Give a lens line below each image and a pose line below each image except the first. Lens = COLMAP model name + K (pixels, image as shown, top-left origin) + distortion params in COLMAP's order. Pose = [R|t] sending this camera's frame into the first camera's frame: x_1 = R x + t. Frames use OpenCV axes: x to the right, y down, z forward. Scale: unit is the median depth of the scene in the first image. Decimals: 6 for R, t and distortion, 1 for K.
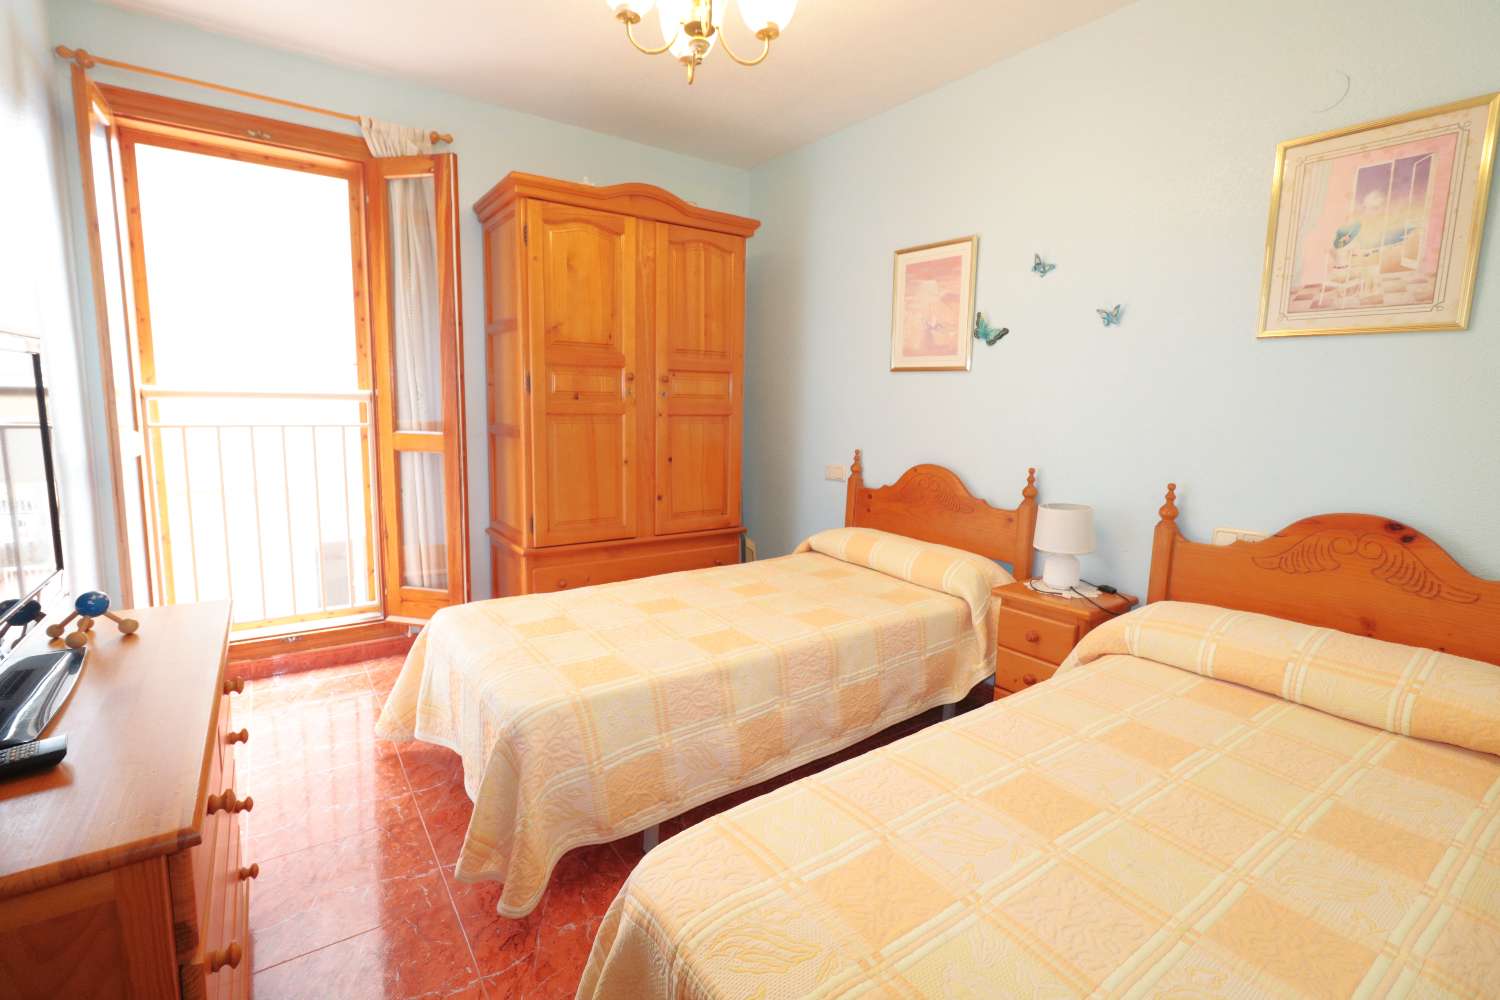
lens RADIAL K [[691.5, 0, 748.9], [0, 691.5, 489.0], [0, 0, 1]] dist [-0.000188, -0.000082]
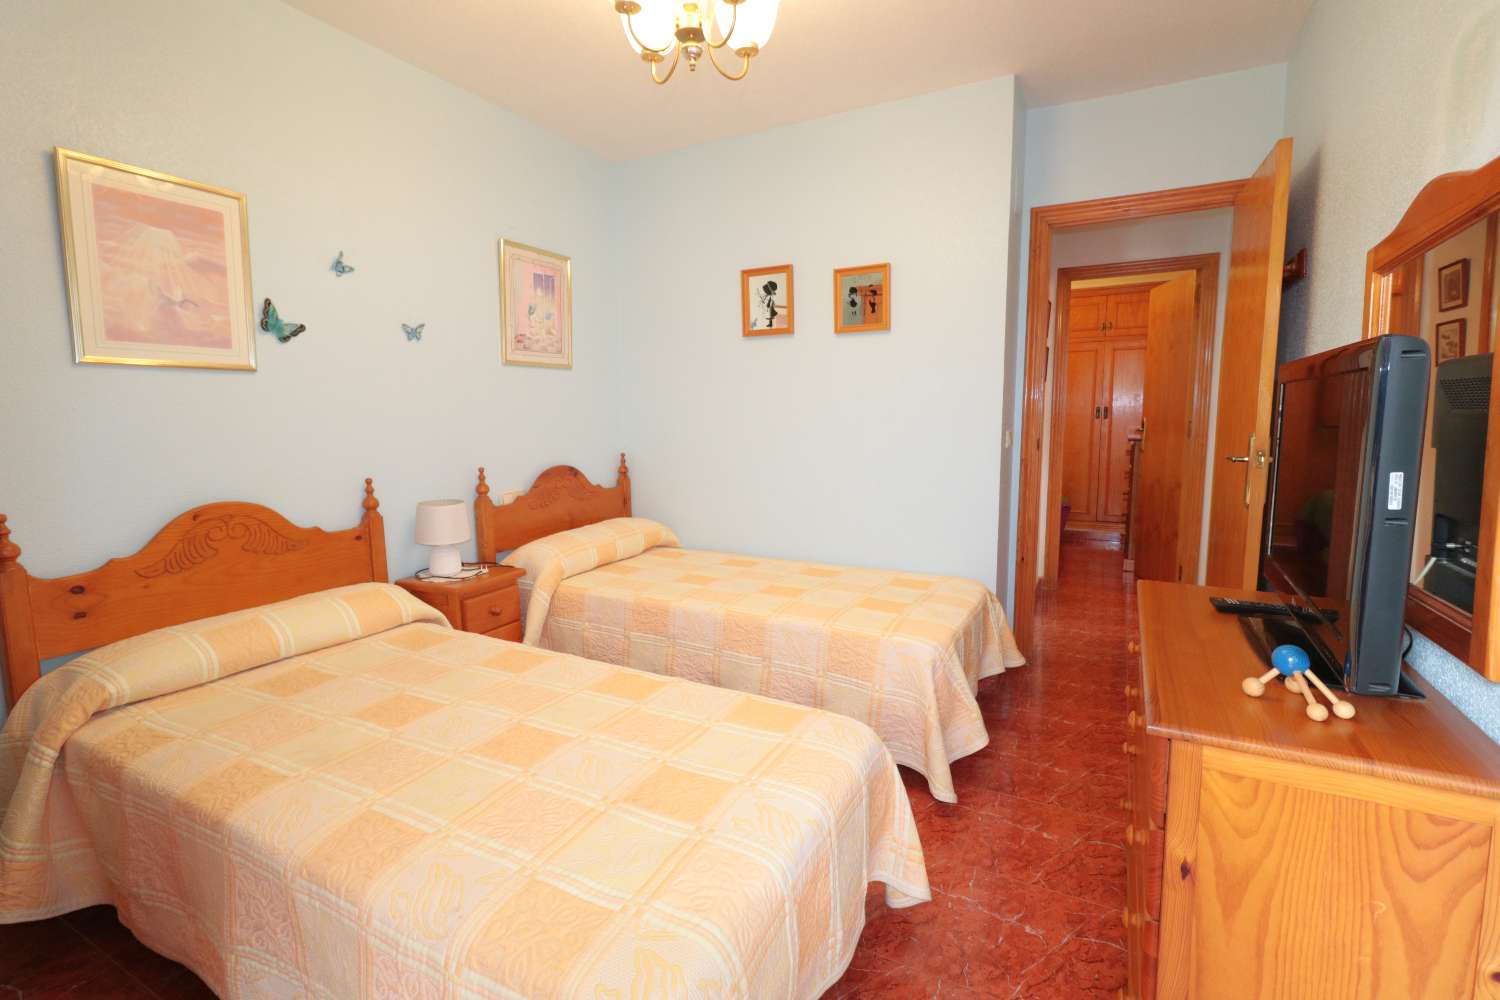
lens RADIAL K [[691.5, 0, 748.9], [0, 691.5, 489.0], [0, 0, 1]] dist [-0.000188, -0.000082]
pose [[-0.458718, -0.122287, 0.880127, -0.752686], [0.115509, 0.973874, 0.195516, -0.158210], [-0.881042, 0.191350, -0.432608, 1.057075]]
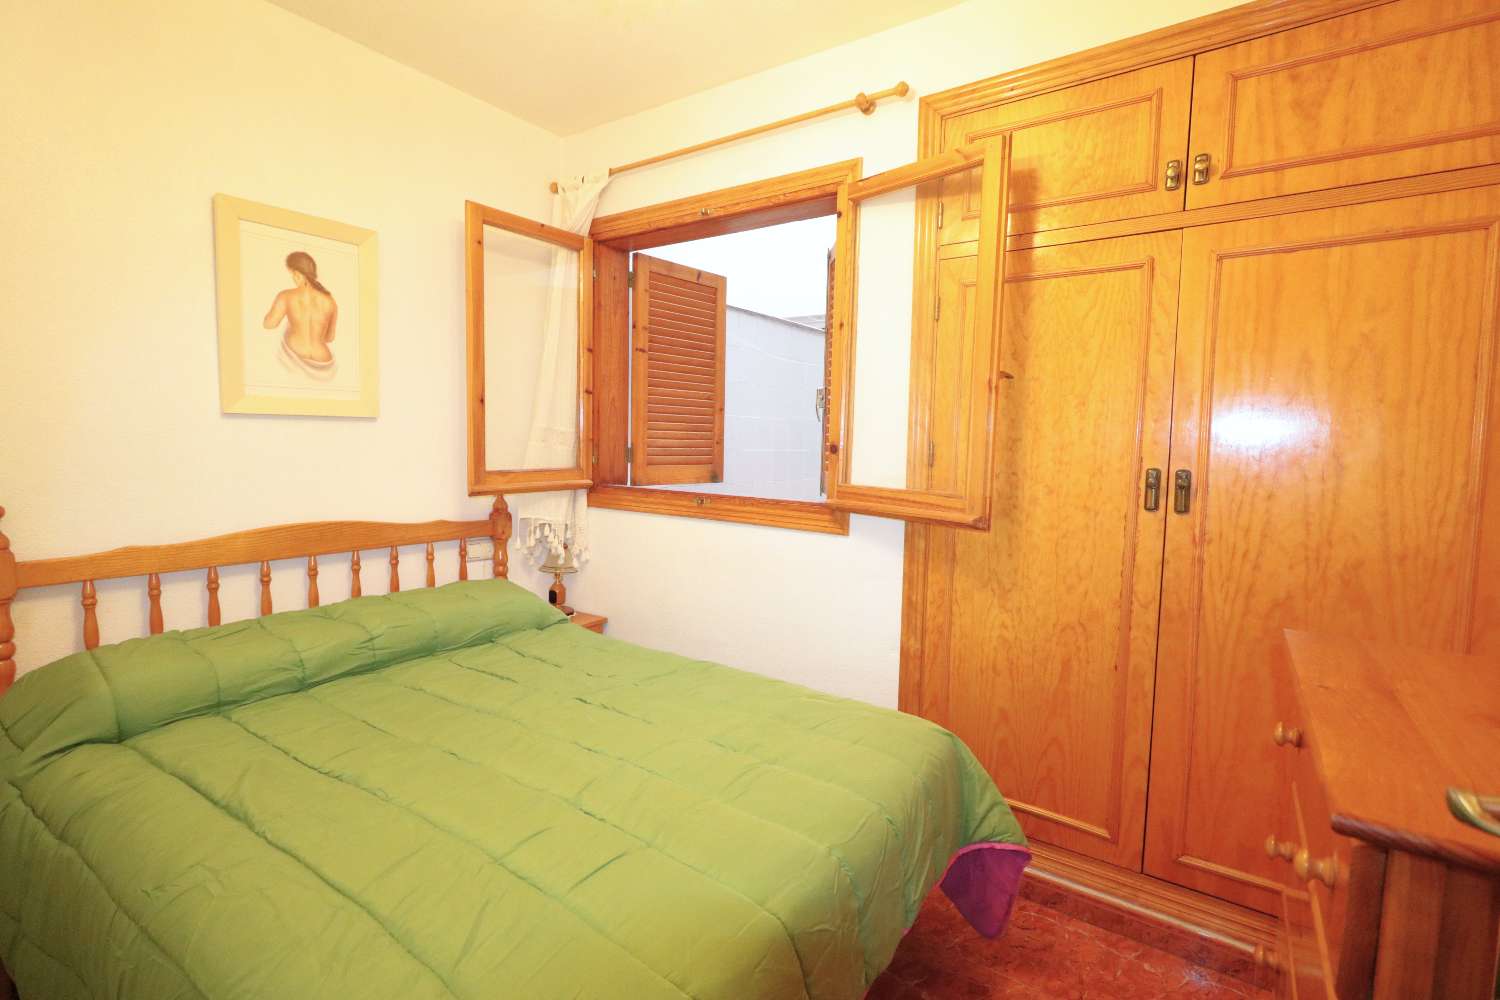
lens RADIAL K [[691.5, 0, 748.9], [0, 691.5, 489.0], [0, 0, 1]] dist [-0.000188, -0.000082]
pose [[-0.328770, -0.097021, 0.939413, -0.711624], [0.095858, 0.986144, 0.135395, -0.149830], [-0.939533, 0.134564, -0.314914, 0.997640]]
